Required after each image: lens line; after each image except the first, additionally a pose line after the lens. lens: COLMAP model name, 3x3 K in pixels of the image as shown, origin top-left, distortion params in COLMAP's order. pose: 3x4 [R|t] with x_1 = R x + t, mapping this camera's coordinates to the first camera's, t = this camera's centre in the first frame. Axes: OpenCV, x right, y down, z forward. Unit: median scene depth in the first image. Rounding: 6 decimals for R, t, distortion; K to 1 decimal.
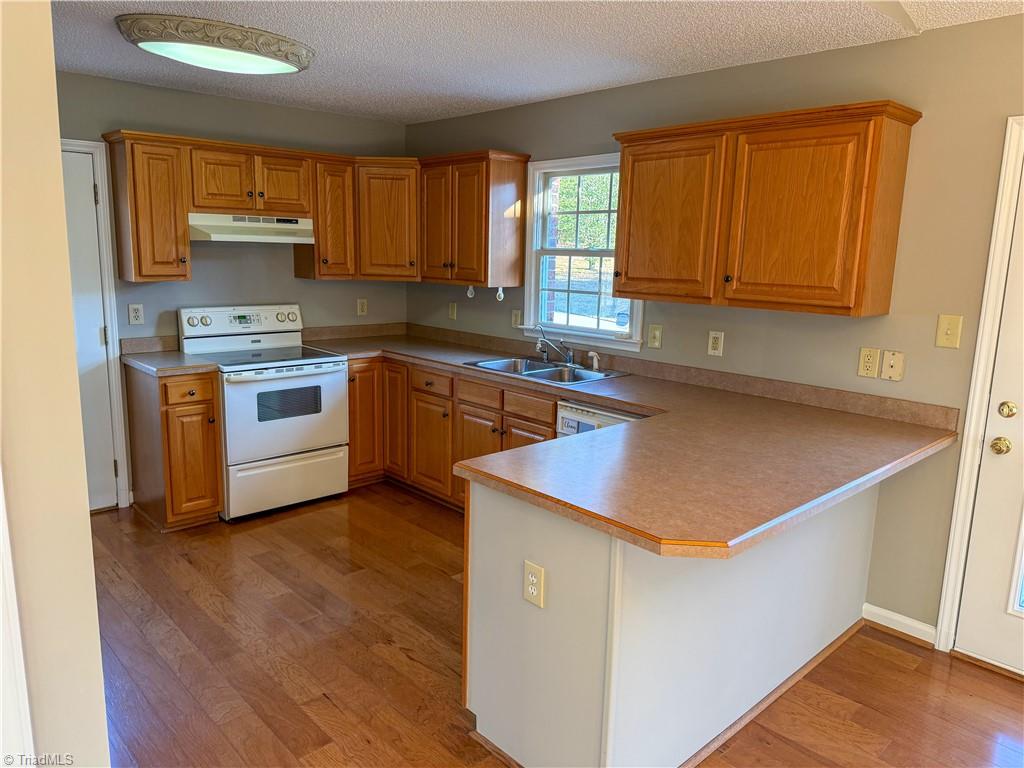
lens RADIAL K [[713.3, 0, 508.0], [0, 713.3, 385.2], [0, 0, 1]] dist [0.102684, -0.181115]
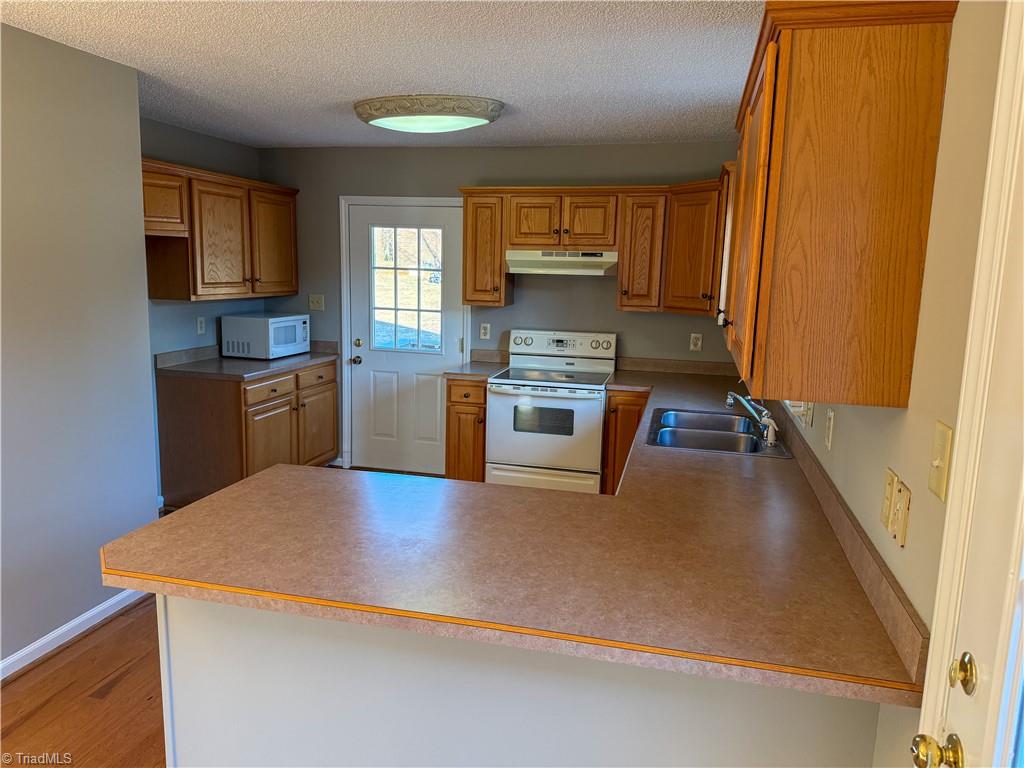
lens RADIAL K [[714.0, 0, 515.8], [0, 714.0, 383.5], [0, 0, 1]] dist [0.137099, -0.176905]
pose [[0.547165, 0.124458, -0.827720, 0.561235], [-0.168689, 0.984990, 0.036593, -0.062841], [0.819850, 0.119605, 0.559947, 0.354690]]
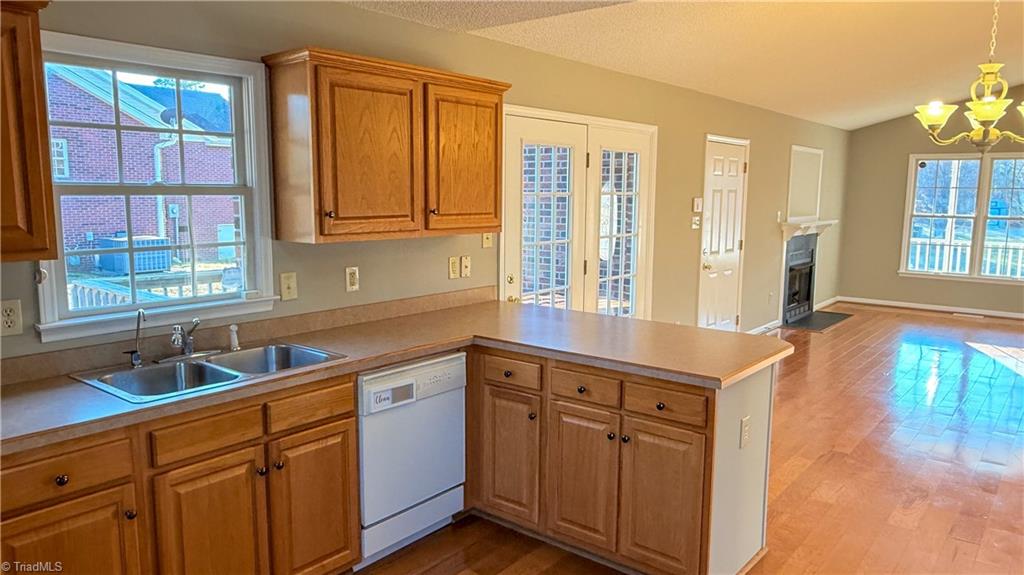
lens RADIAL K [[719.3, 0, 517.7], [0, 719.3, 289.4], [0, 0, 1]] dist [-0.000777, 0.005724]
pose [[-0.145740, -0.163137, 0.975780, -0.600625], [0.170542, 0.967403, 0.187208, -0.161178], [-0.974513, 0.193695, -0.113168, 0.758240]]
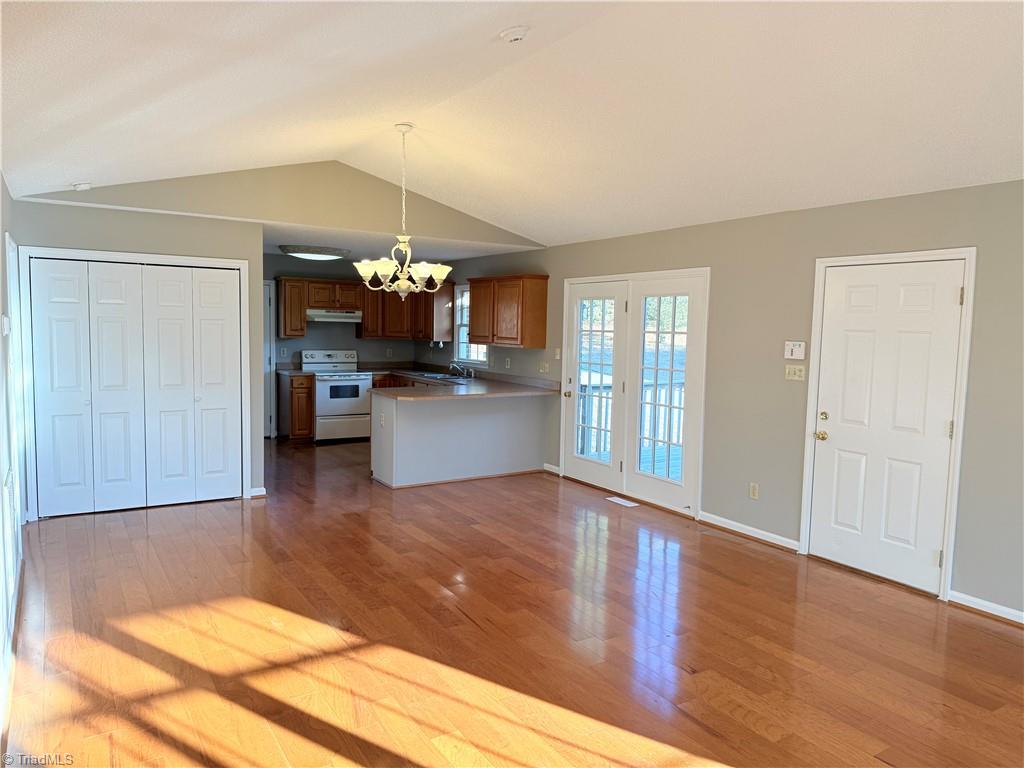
lens RADIAL K [[717.2, 0, 519.2], [0, 717.2, 387.0], [0, 0, 1]] dist [0.107724, -0.152749]
pose [[0.983797, 0.013562, -0.178773, 0.639060], [-0.032081, 0.994358, -0.101111, 0.220834], [0.176393, 0.105208, 0.978681, -1.115457]]
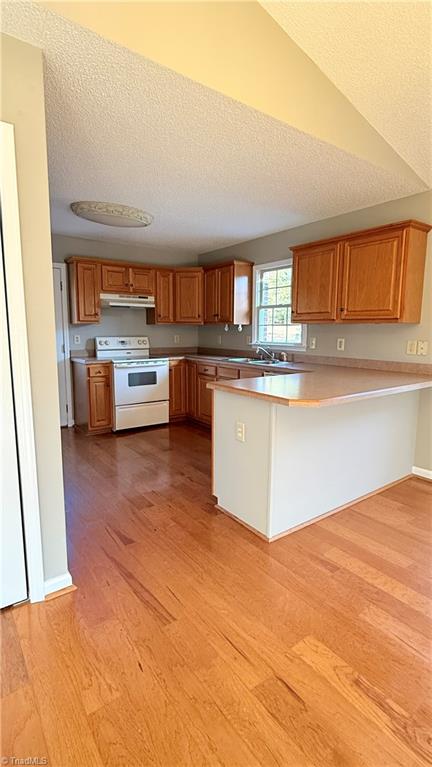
lens RADIAL K [[372.1, 0, 216.0], [0, 372.1, 383.5], [0, 0, 1]] dist [-0.003280, -0.000244]
pose [[0.992990, -0.002500, -0.118175, 0.049492], [-0.002807, 0.998996, -0.044721, 0.088234], [0.118168, 0.044740, 0.991985, -0.087136]]
